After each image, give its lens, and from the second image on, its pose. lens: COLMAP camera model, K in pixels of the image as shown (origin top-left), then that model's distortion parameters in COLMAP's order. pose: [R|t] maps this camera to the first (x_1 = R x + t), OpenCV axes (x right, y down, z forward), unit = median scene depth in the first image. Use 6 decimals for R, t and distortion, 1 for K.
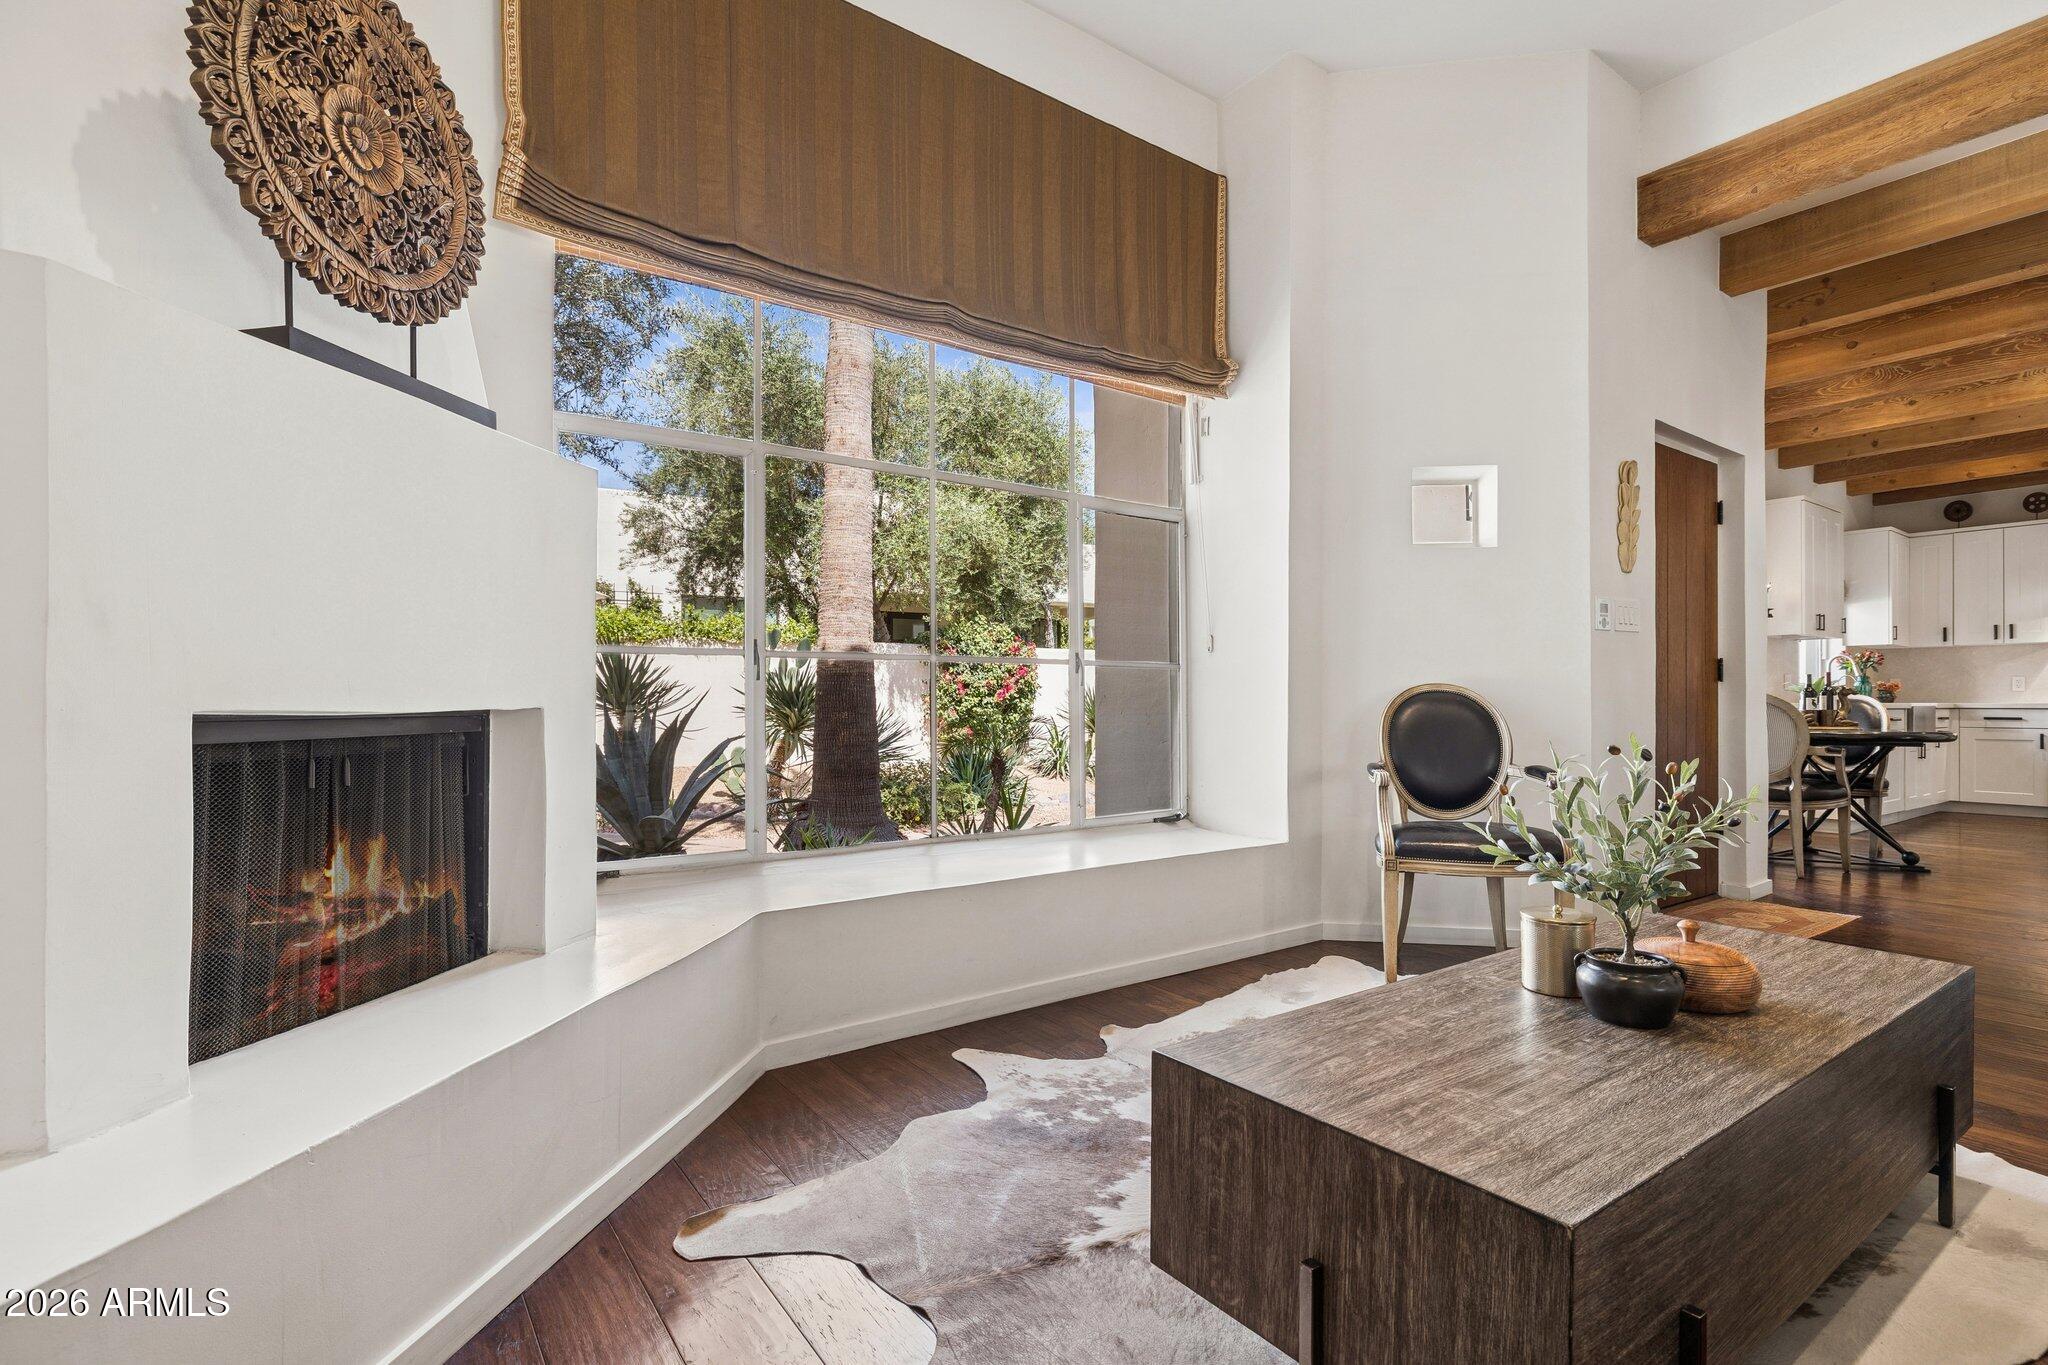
lens RADIAL K [[979.9, 0, 1025.6], [0, 979.9, 688.2], [0, 0, 1]] dist [-0.002365, -0.000433]
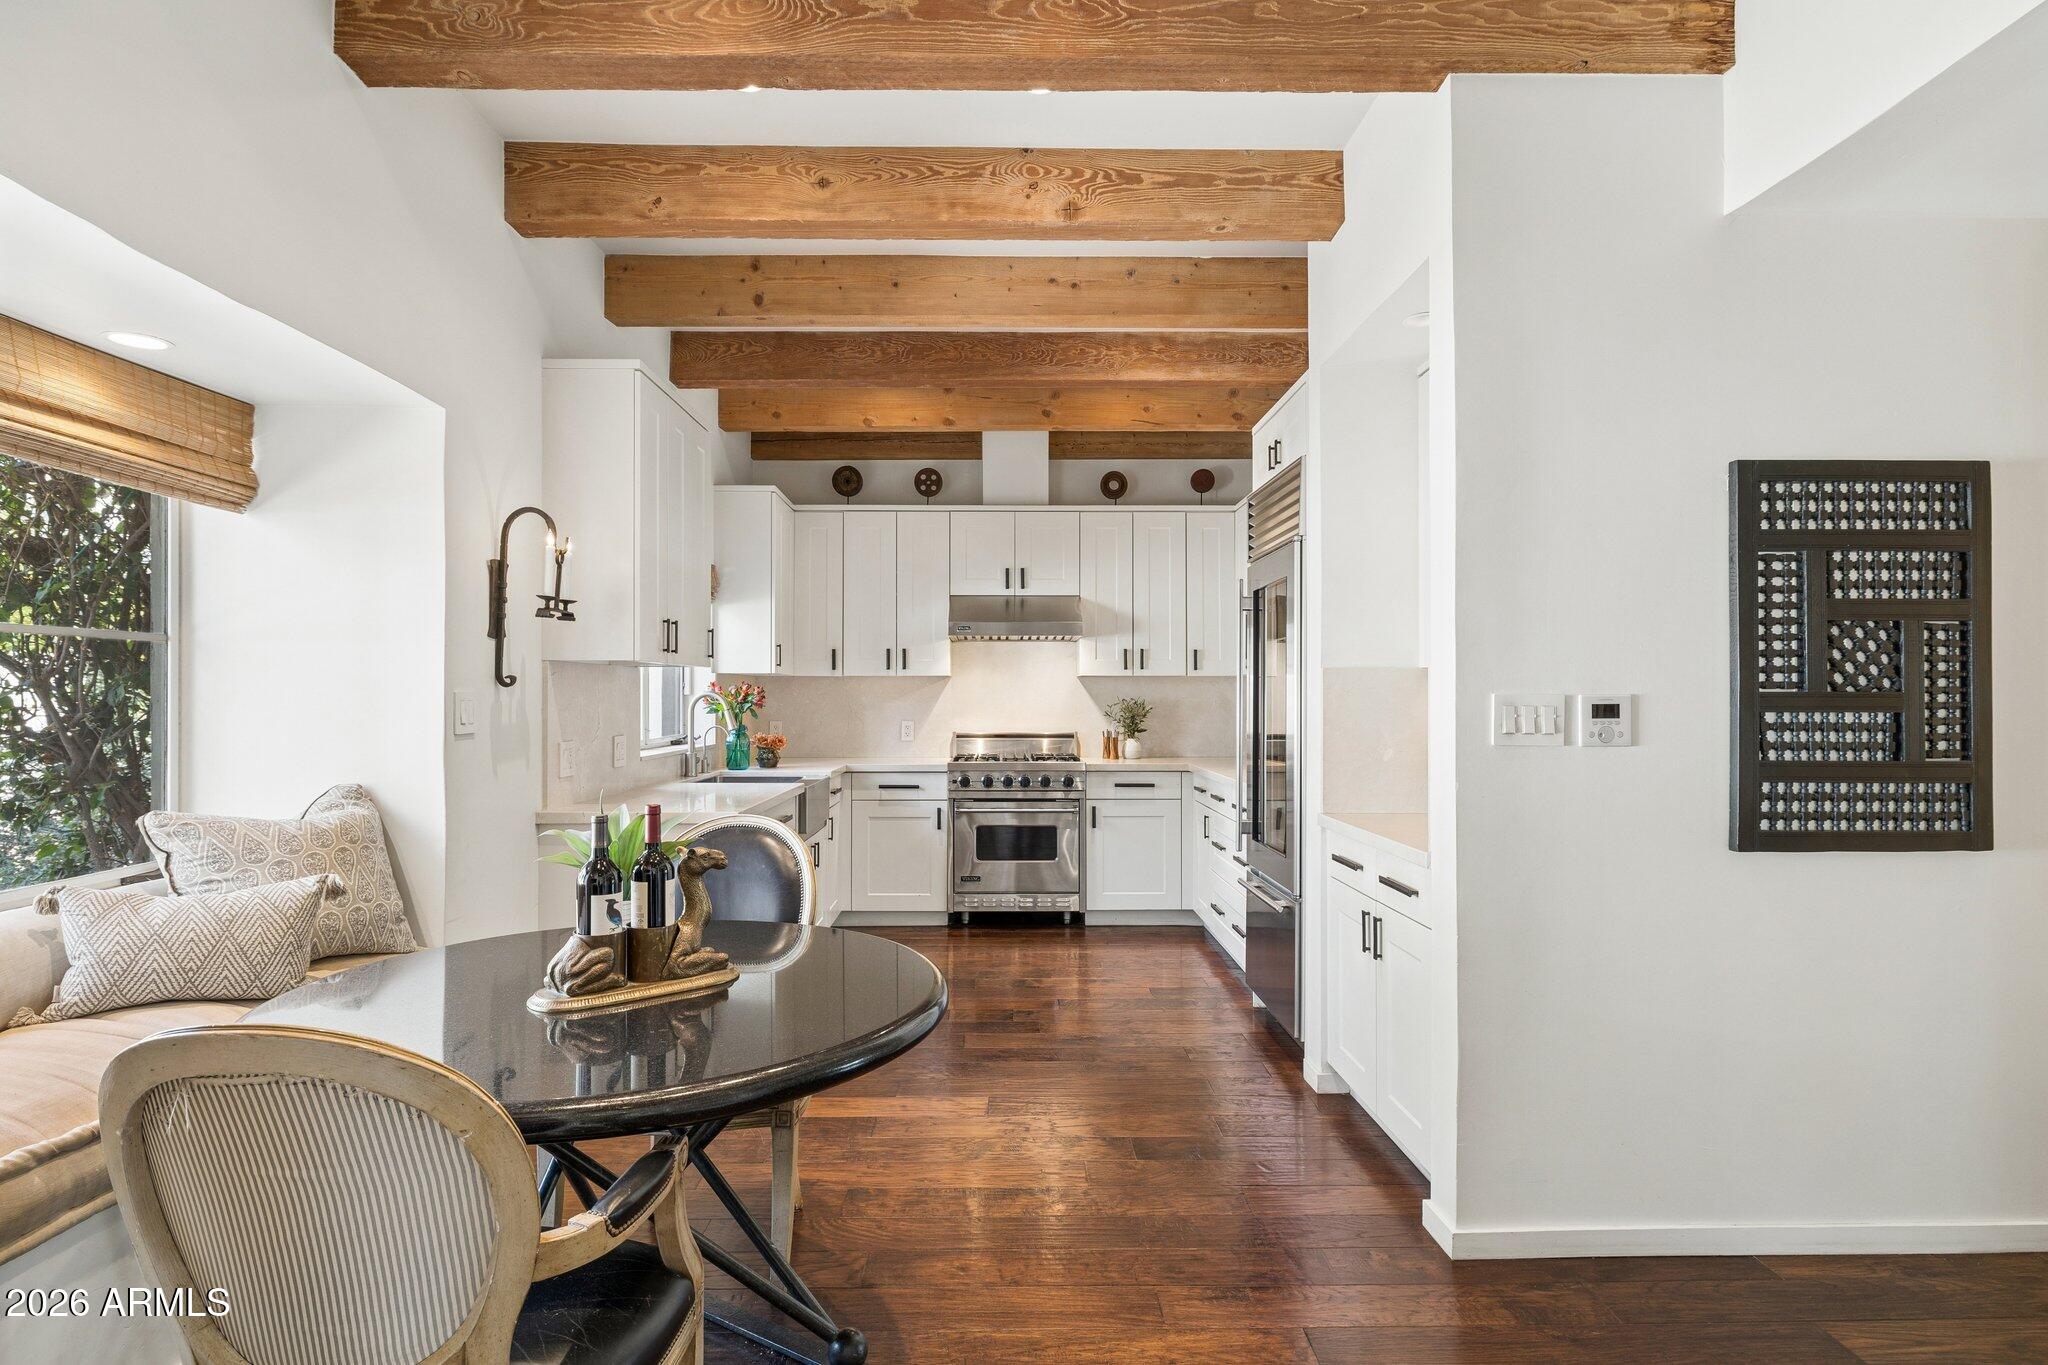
lens RADIAL K [[1071.5, 0, 1021.8], [0, 1071.5, 684.4], [0, 0, 1]] dist [-0.002210, -0.000018]
pose [[0.567213, 0.003327, 0.823564, 0.415533], [-0.003465, 0.999993, -0.001653, -0.038185], [-0.823564, -0.001916, 0.567220, 0.486164]]
